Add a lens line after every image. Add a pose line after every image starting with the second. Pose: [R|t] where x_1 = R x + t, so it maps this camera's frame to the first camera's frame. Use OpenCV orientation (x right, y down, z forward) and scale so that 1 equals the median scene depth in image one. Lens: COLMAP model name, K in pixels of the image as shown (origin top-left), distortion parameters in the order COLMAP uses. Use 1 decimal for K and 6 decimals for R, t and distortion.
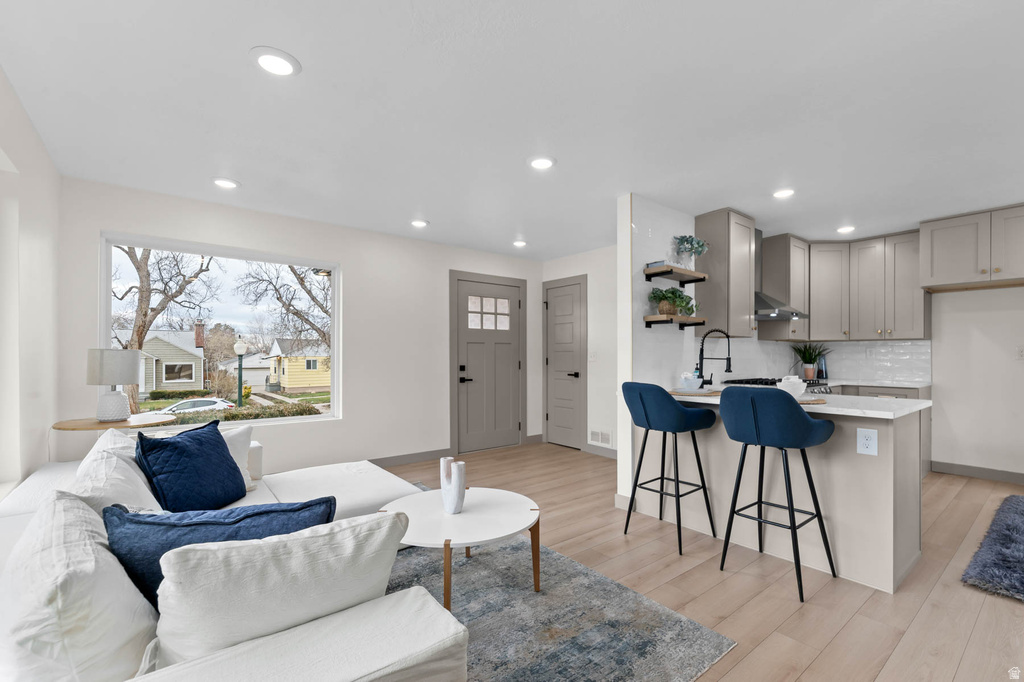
lens RADIAL K [[448.0, 0, 512.8], [0, 448.0, 349.1], [0, 0, 1]] dist [0.003865, 0.000793]
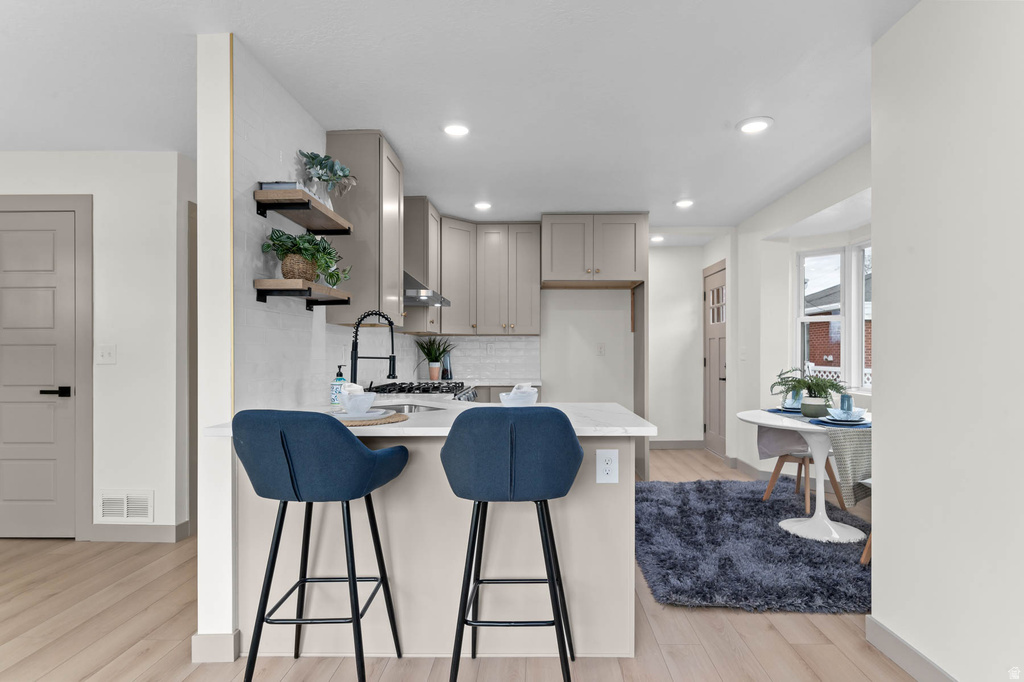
lens RADIAL K [[516.3, 0, 516.9], [0, 516.3, 350.7], [0, 0, 1]] dist [-0.004215, -0.001713]
pose [[0.619438, 0.000066, 0.785045, 0.005960], [-0.009073, 0.999934, 0.007075, 0.004025], [-0.784993, -0.011505, 0.619398, 0.369737]]
